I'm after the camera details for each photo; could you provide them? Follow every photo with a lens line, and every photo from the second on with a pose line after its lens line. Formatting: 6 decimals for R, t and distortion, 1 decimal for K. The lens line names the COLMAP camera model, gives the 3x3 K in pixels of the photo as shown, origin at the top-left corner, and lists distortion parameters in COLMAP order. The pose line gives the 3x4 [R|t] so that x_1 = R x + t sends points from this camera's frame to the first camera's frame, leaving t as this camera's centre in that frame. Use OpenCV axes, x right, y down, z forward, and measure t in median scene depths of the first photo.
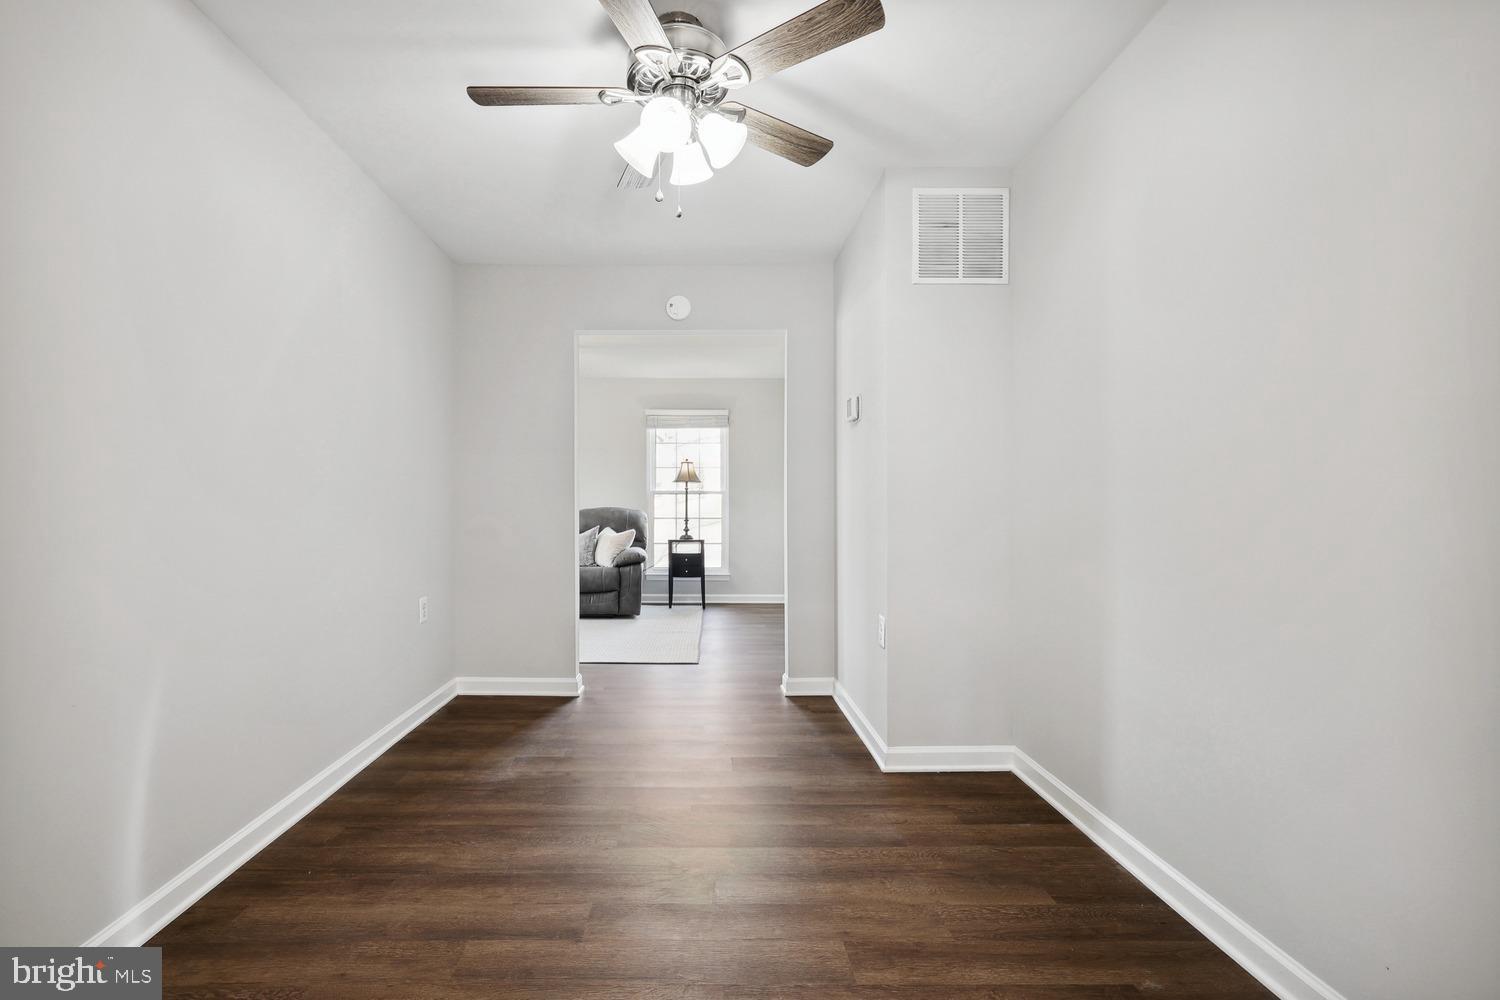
lens RADIAL K [[640.0, 0, 746.0], [0, 640.0, 495.2], [0, 0, 1]] dist [0.000736, 0.000012]
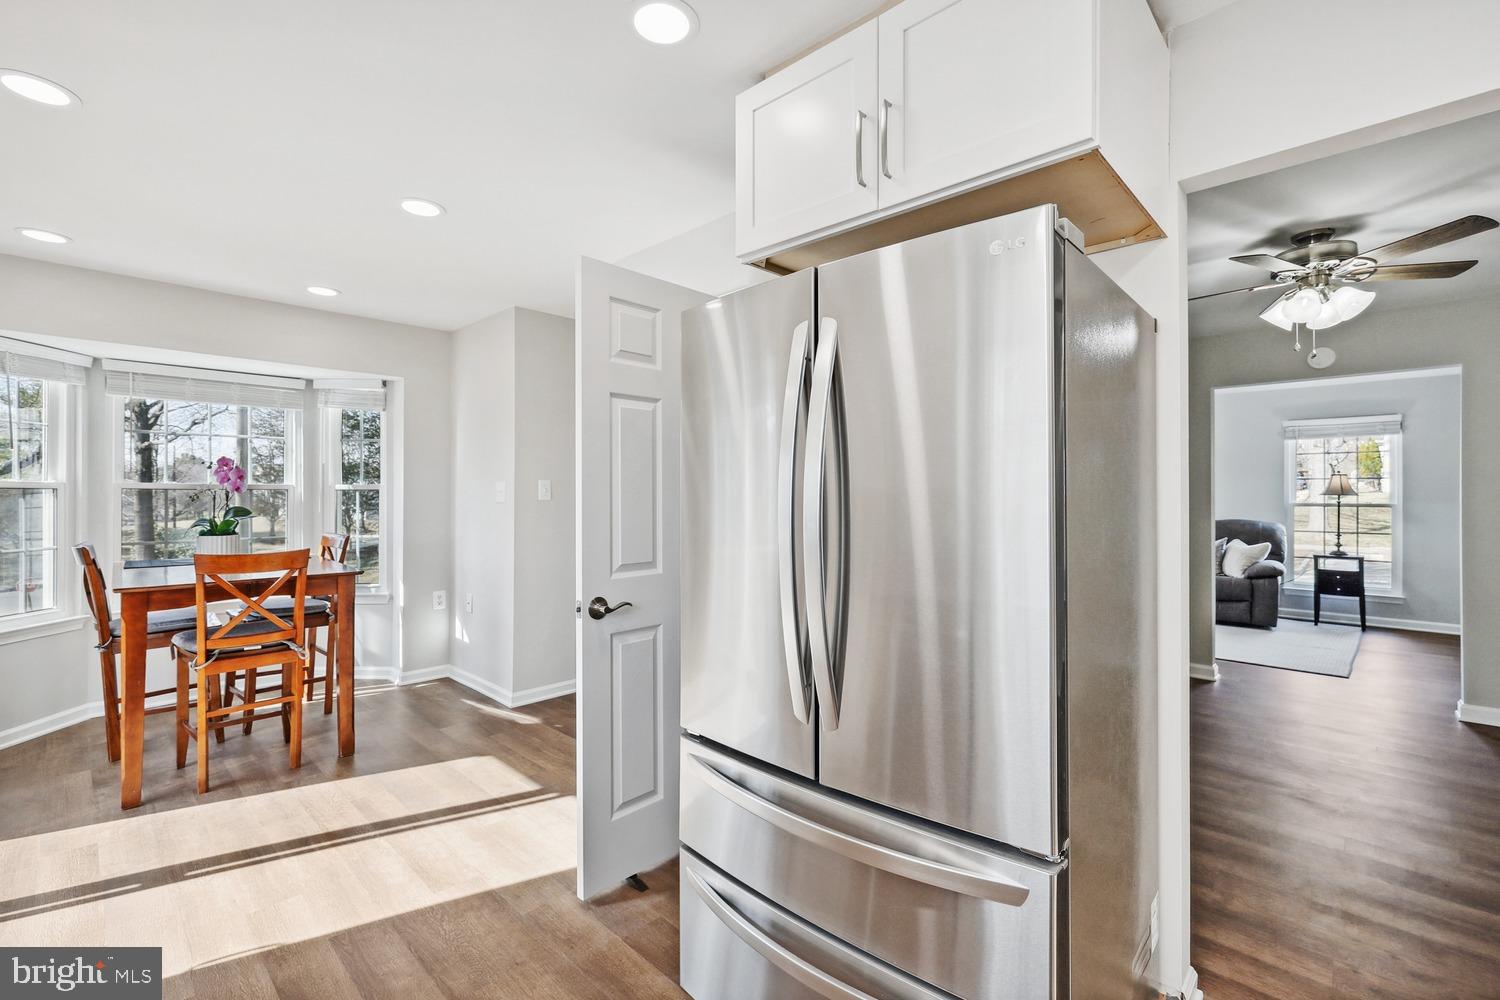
lens RADIAL K [[668.9, 0, 747.5], [0, 668.9, 495.6], [0, 0, 1]] dist [0.011069, 0.000221]
pose [[0.678075, 0.001642, -0.734990, 0.050078], [0.010849, 0.999866, 0.012243, -0.043439], [0.734912, -0.016276, 0.677967, -0.335691]]
